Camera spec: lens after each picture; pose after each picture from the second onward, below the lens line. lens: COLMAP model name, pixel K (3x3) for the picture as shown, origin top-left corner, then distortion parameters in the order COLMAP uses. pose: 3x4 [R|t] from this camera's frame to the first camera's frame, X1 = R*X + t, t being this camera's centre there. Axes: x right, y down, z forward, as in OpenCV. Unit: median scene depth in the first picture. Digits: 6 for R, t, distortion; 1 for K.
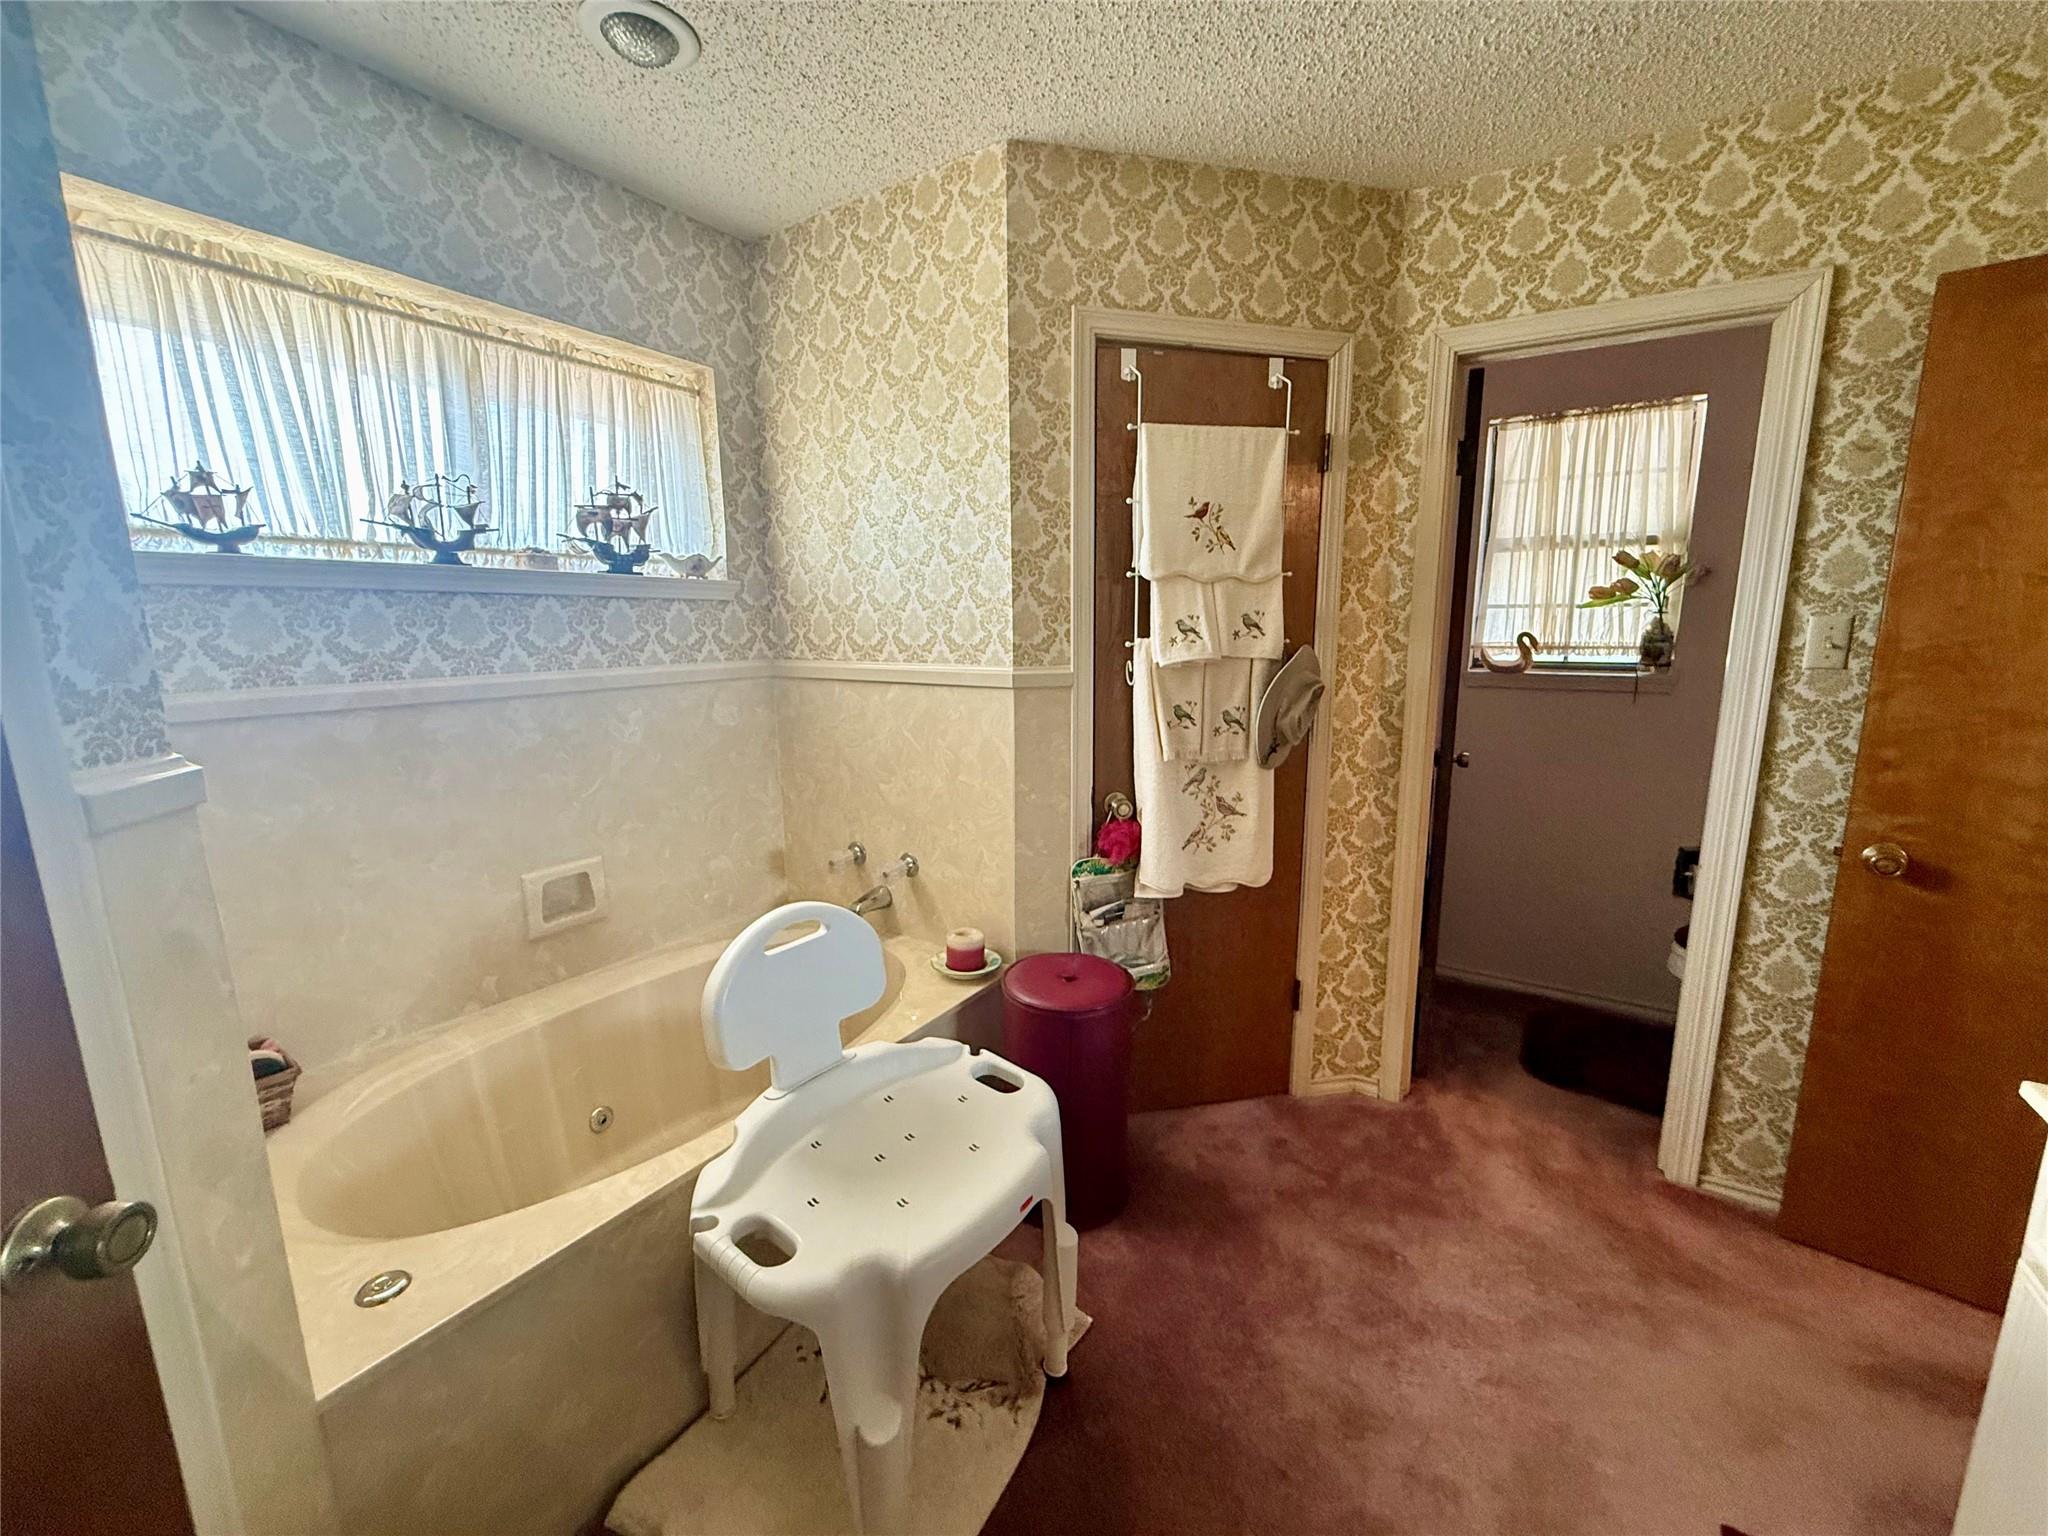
lens RADIAL K [[813.1, 0, 1018.4], [0, 813.1, 763.7], [0, 0, 1]] dist [-0.001689, 0.000595]
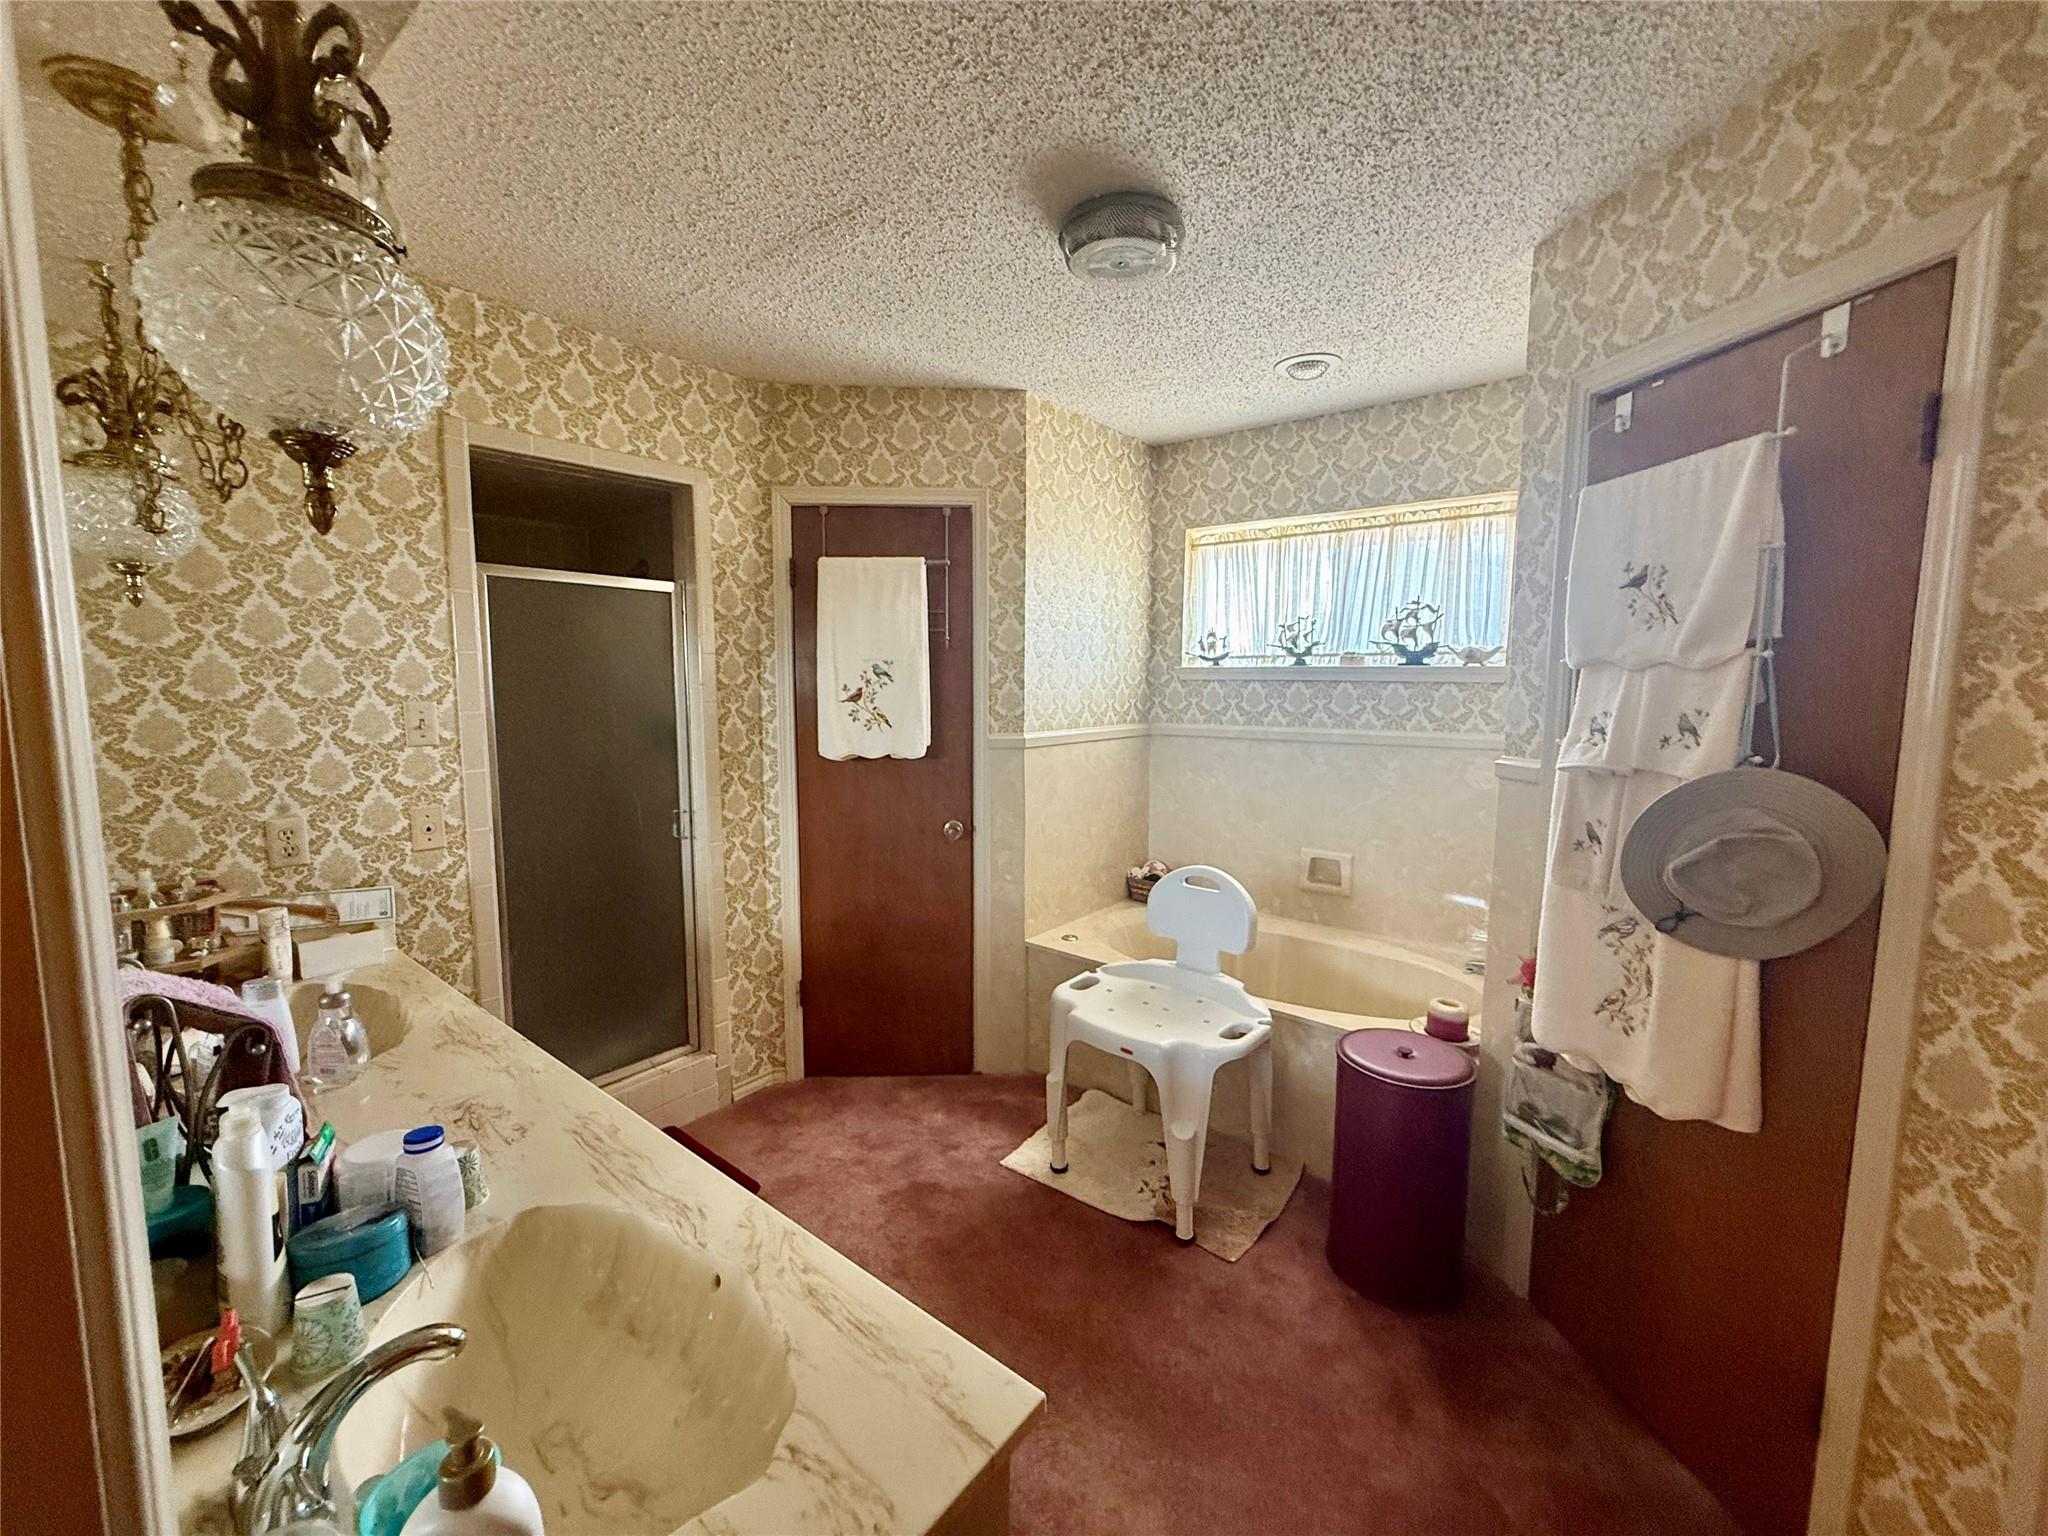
lens RADIAL K [[813.1, 0, 1016.9], [0, 813.1, 766.8], [0, 0, 1]] dist [-0.001689, 0.000595]
pose [[-0.099312, 0.110764, -0.988872, 1.070207], [-0.174621, 0.976423, 0.126907, -0.133658], [0.979615, 0.185281, -0.077629, 0.524339]]
